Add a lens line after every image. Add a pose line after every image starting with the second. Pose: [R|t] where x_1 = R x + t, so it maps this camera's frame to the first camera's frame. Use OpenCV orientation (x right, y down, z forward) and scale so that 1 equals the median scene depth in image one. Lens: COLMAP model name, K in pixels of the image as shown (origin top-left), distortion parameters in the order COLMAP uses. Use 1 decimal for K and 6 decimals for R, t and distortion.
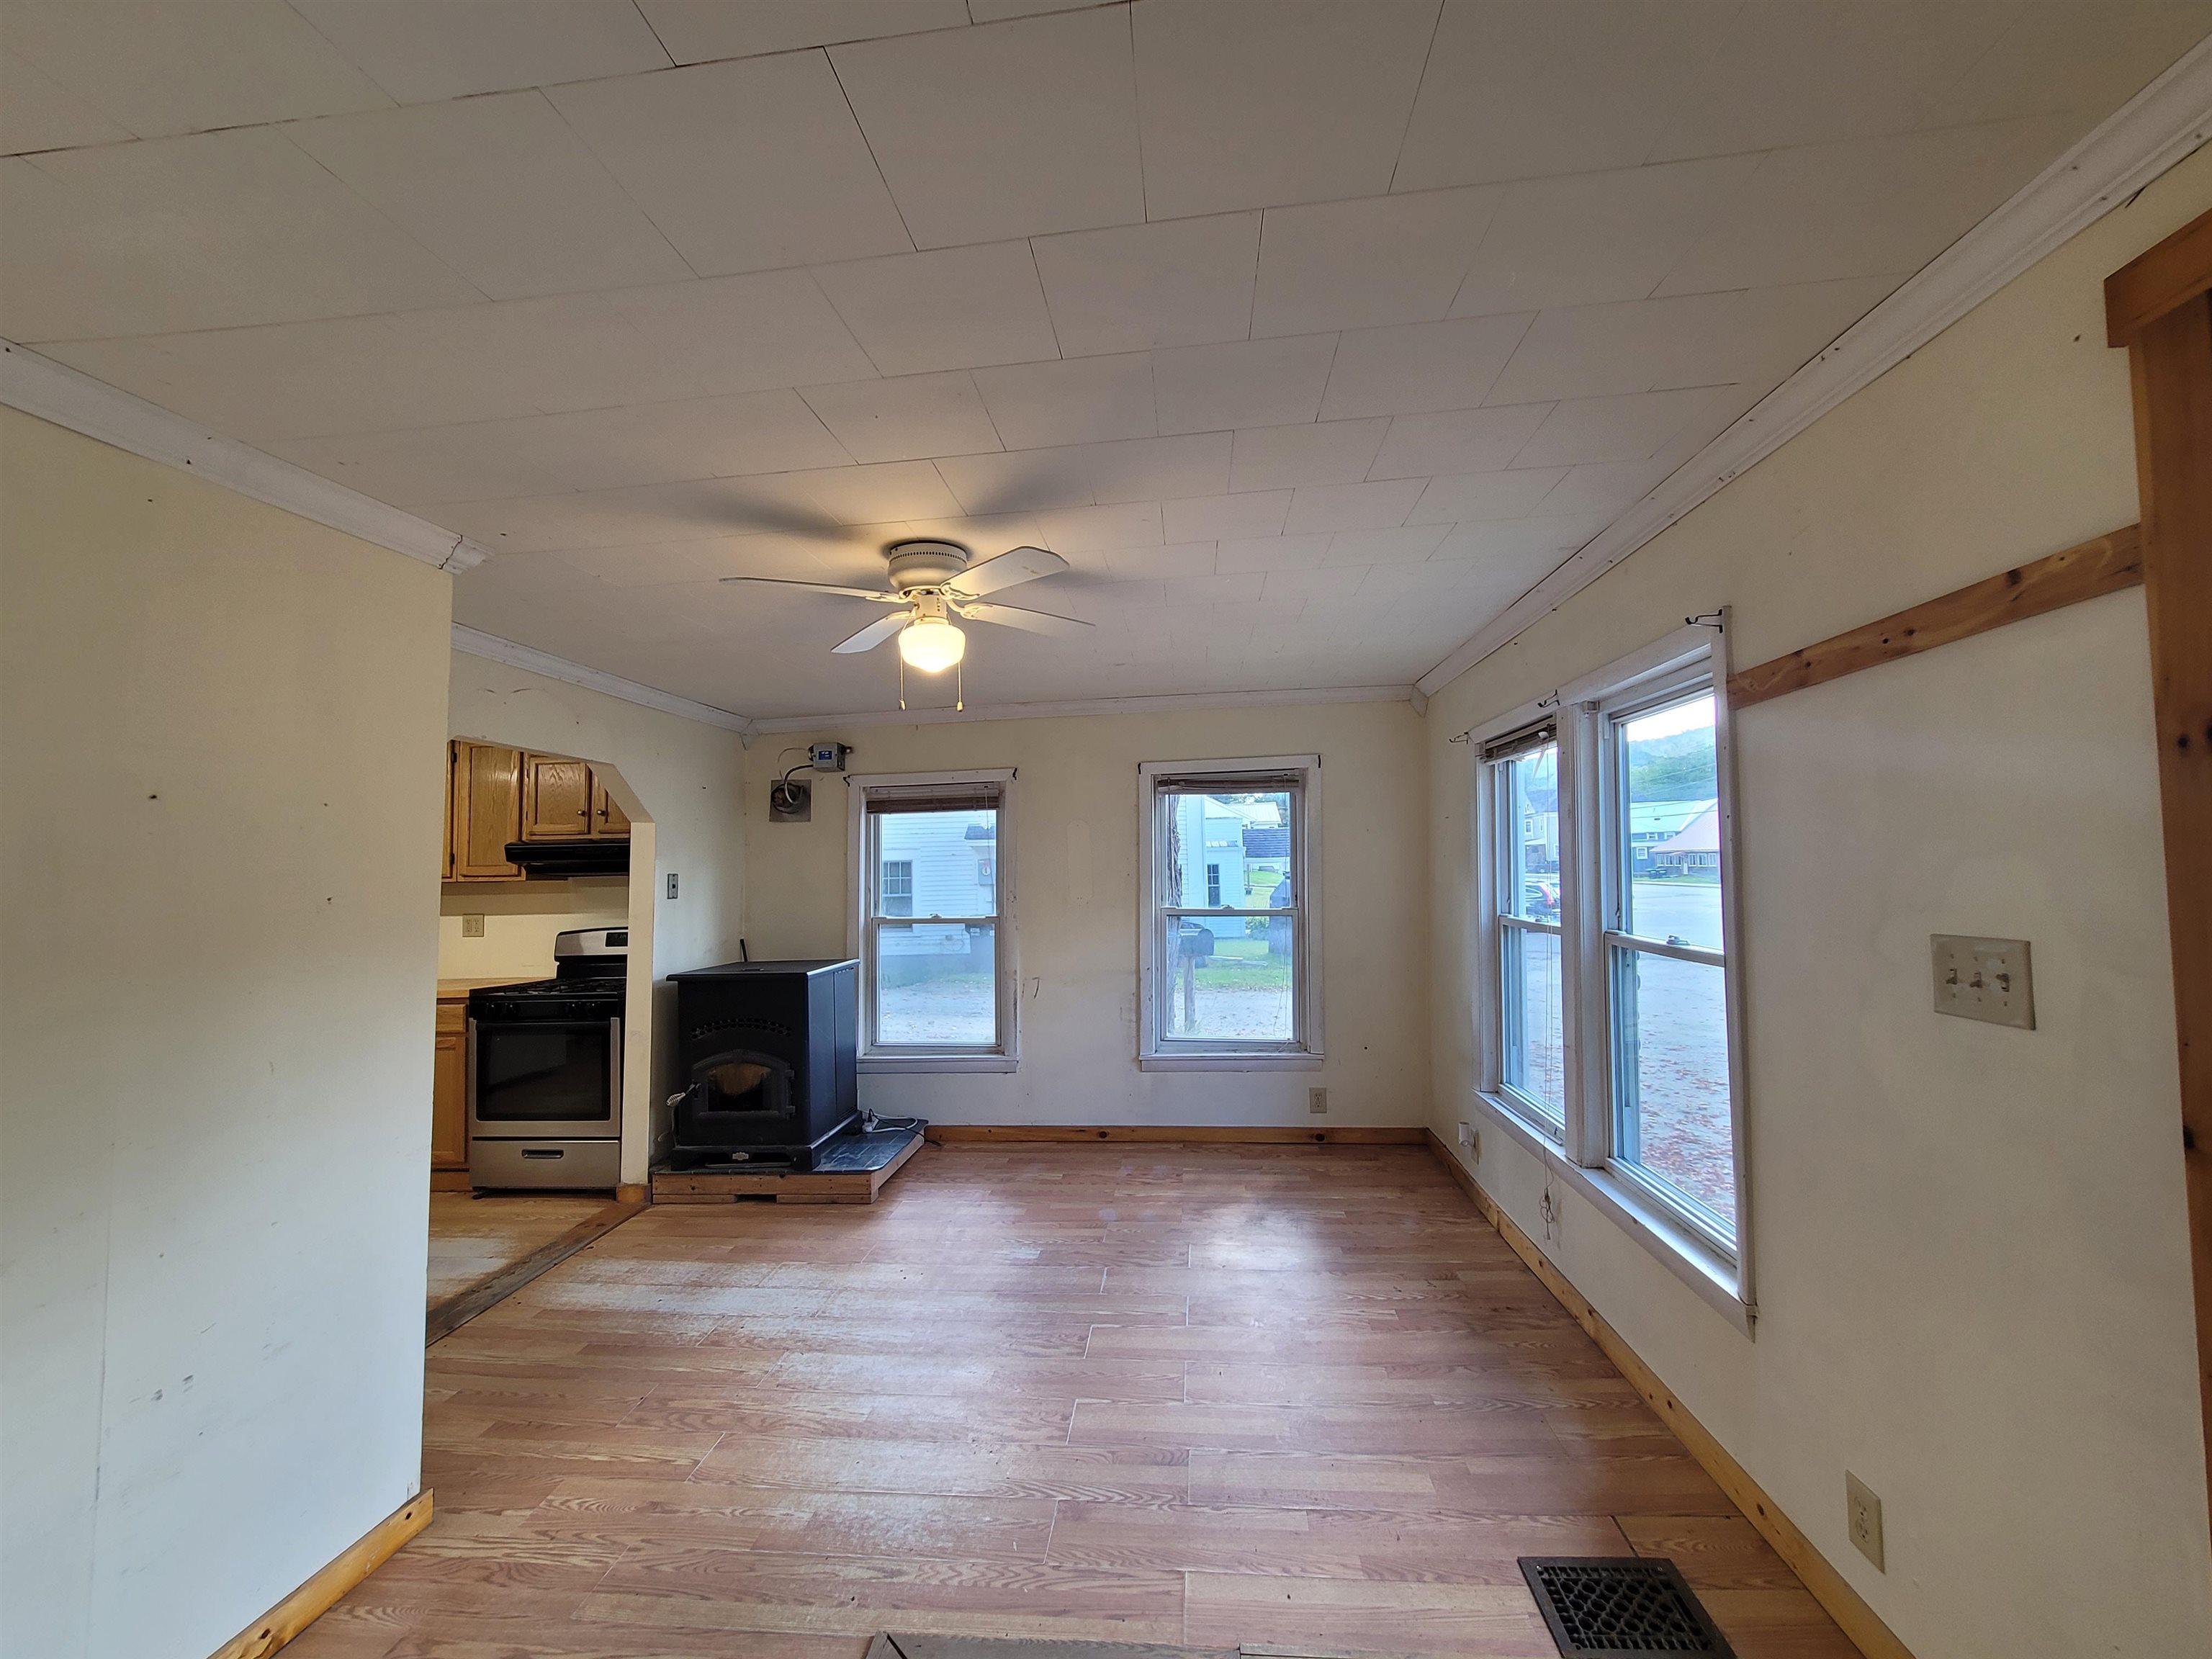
lens RADIAL K [[897.8, 0, 1099.8], [0, 897.8, 837.1], [0, 0, 1]] dist [-0.004570, 0.001323]
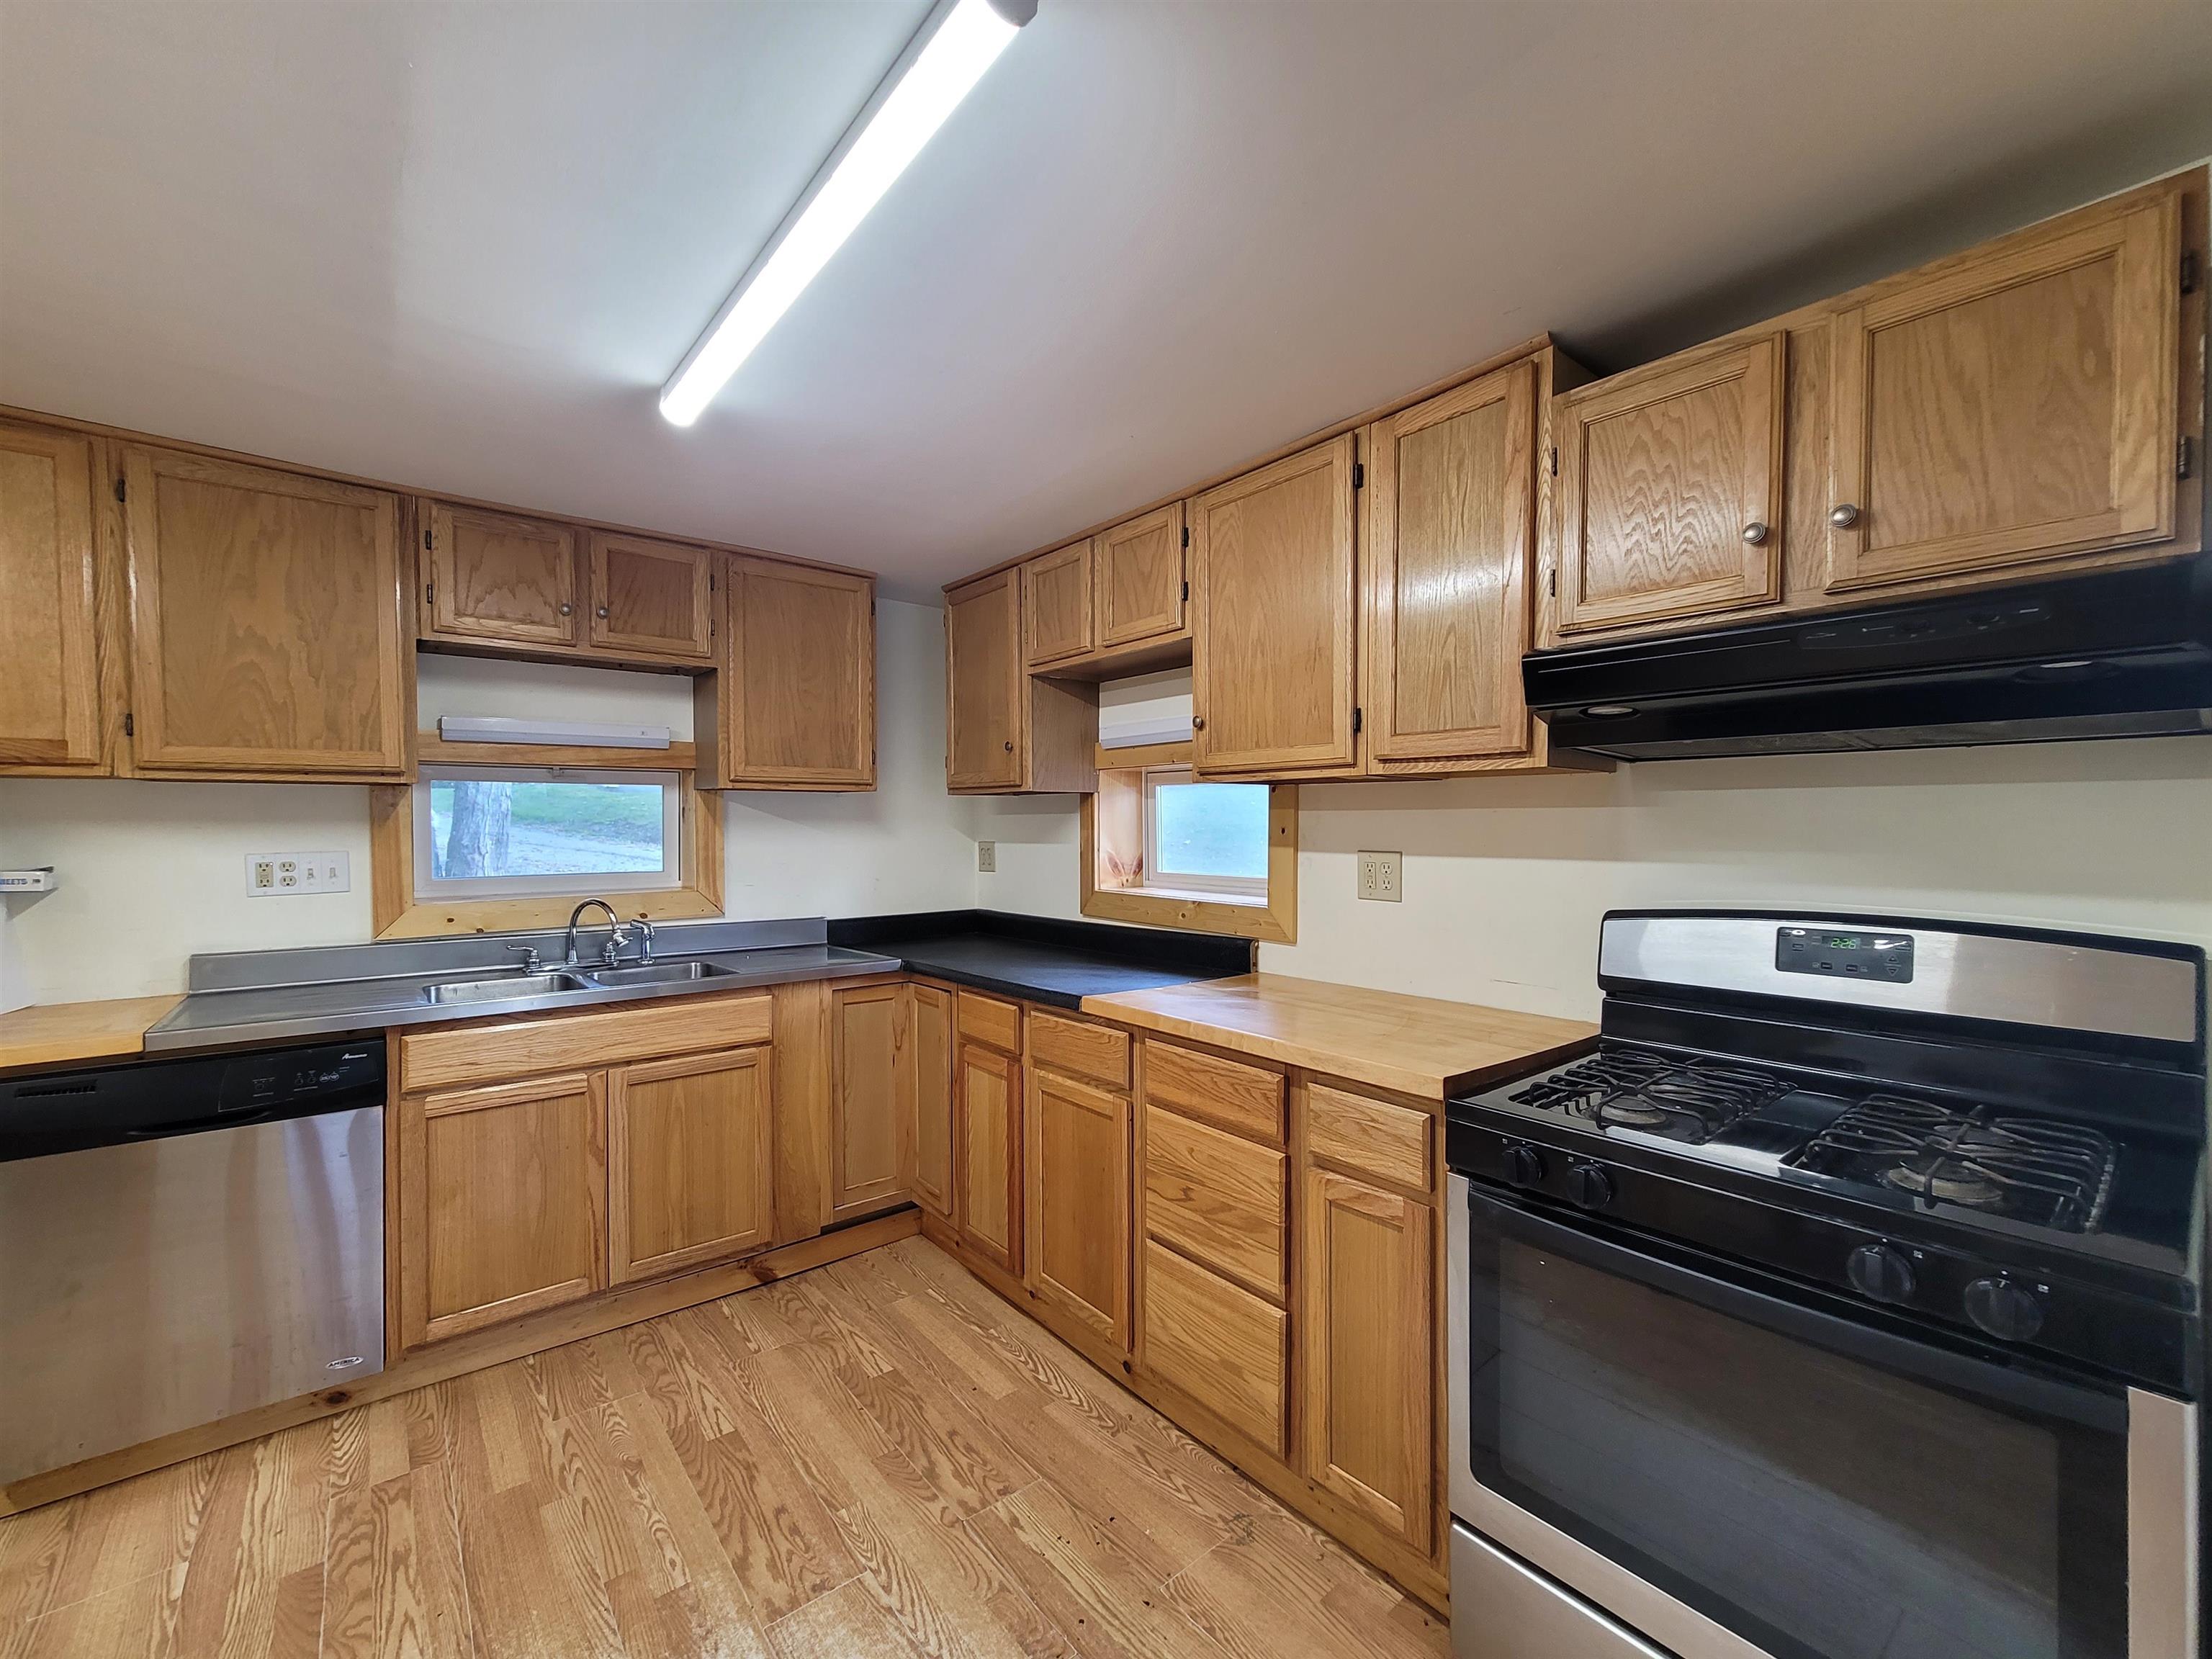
lens RADIAL K [[897.8, 0, 1103.8], [0, 897.8, 836.4], [0, 0, 1]] dist [-0.004570, 0.001323]
pose [[0.714175, 0.028572, -0.699383, -0.515832], [0.018094, 0.998079, 0.059251, 0.051990], [0.699733, -0.054970, 0.712287, 0.619850]]
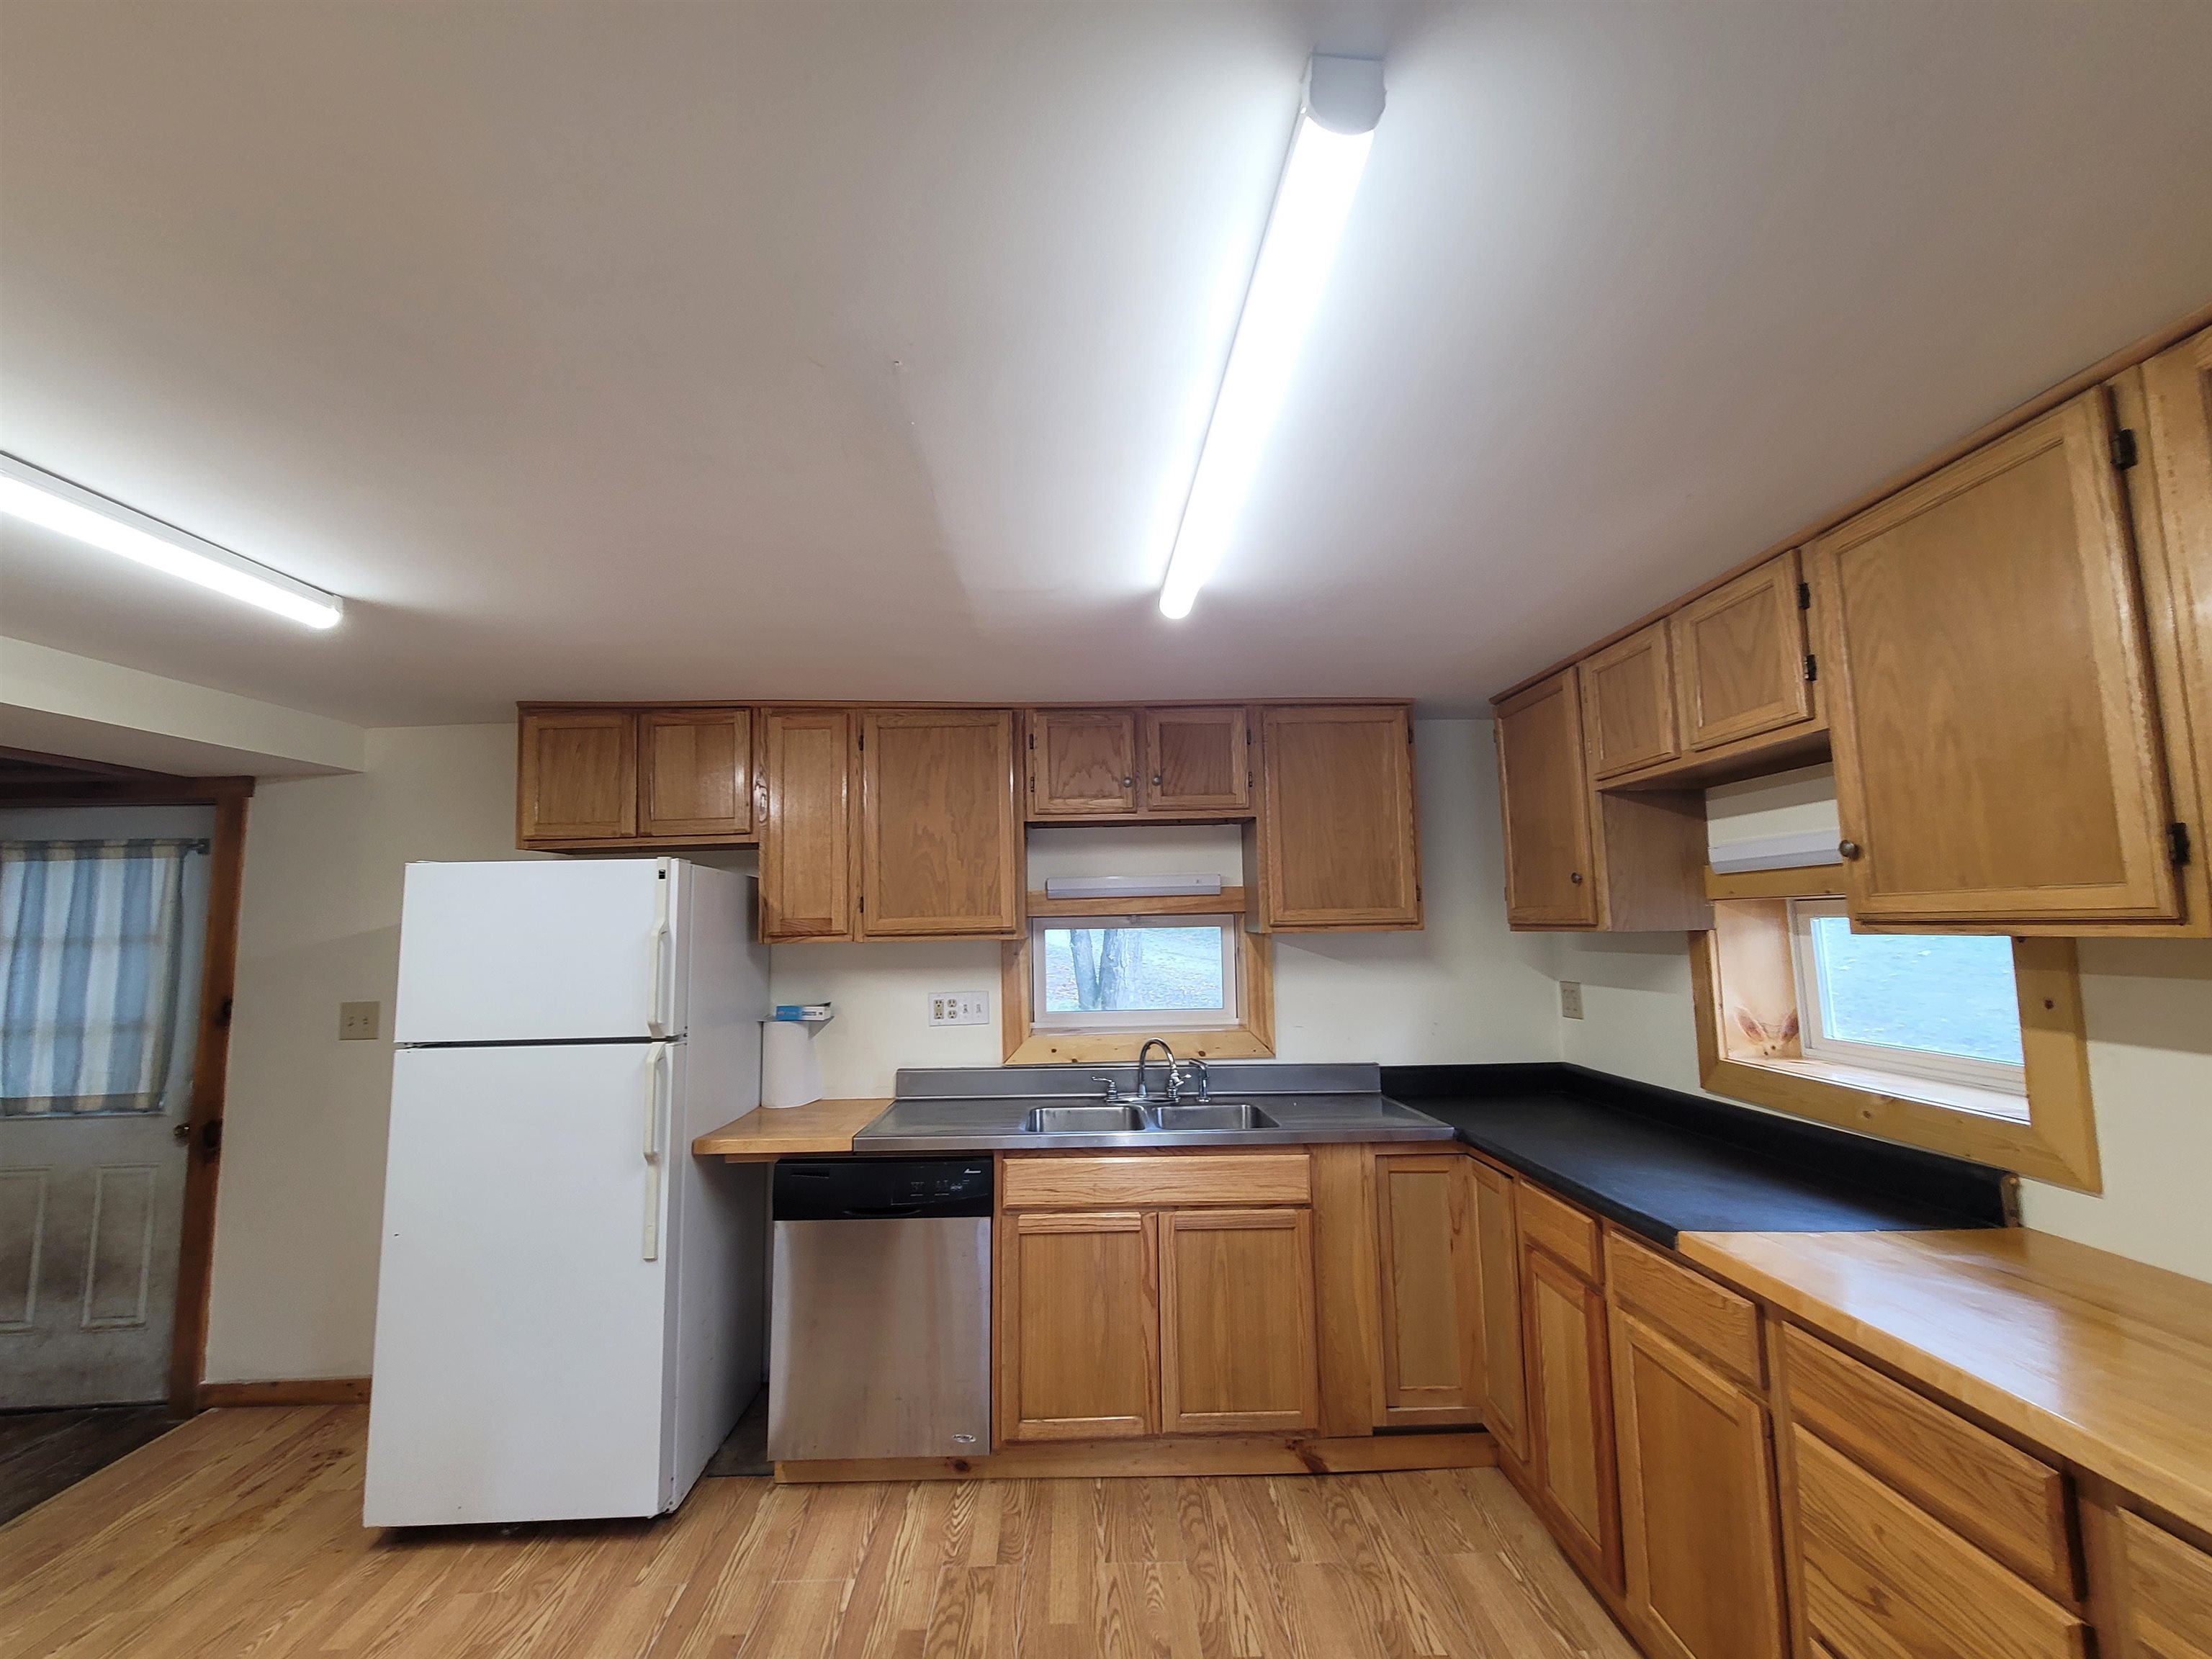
lens RADIAL K [[897.8, 0, 1102.4], [0, 897.8, 835.7], [0, 0, 1]] dist [-0.004570, 0.001323]
pose [[0.138407, -0.083580, -0.986842, -0.525621], [0.057069, 0.995450, -0.076305, 0.023568], [0.988730, -0.045757, 0.142547, 0.680535]]
